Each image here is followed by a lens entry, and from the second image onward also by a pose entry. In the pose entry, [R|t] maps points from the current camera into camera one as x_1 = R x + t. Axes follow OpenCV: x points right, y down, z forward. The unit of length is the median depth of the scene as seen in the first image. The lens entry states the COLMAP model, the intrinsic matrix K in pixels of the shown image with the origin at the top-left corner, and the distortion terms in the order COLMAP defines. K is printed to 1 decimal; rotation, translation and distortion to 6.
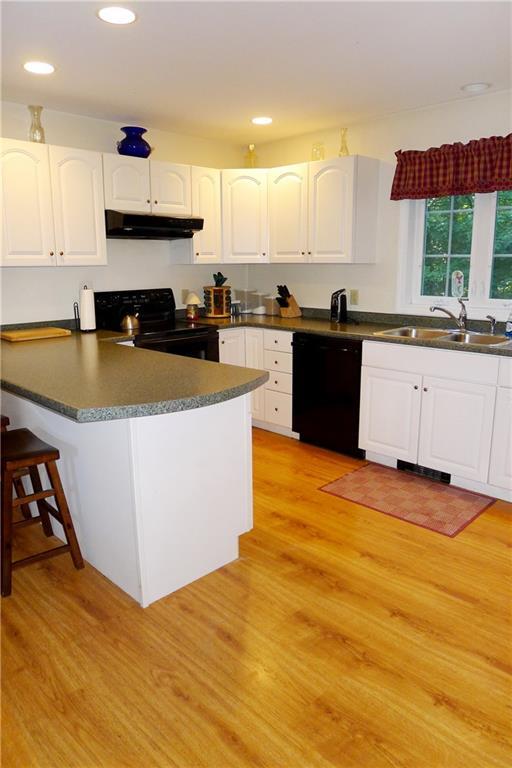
lens RADIAL K [[531.7, 0, 256.0], [0, 531.7, 384.0], [0, 0, 1]] dist [-0.058275, 0.002680]
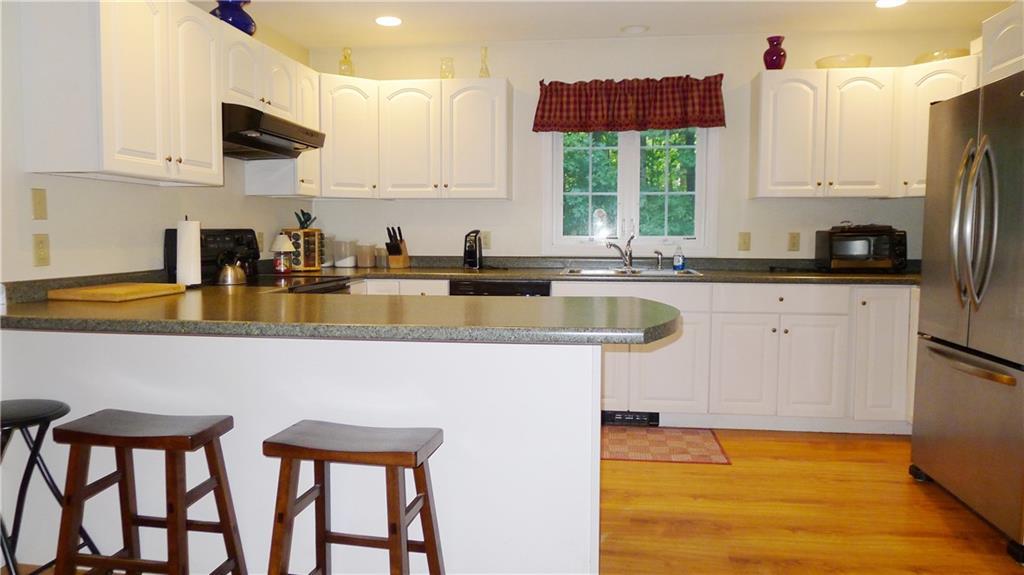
lens RADIAL K [[678.3, 0, 512.0], [0, 678.3, 287.5], [0, 0, 1]] dist [-0.039553, 0.000298]
pose [[0.789964, -0.041088, 0.611774, -0.513307], [0.128204, 0.986767, -0.099271, 0.028435], [-0.599600, 0.156852, 0.784779, 0.150776]]
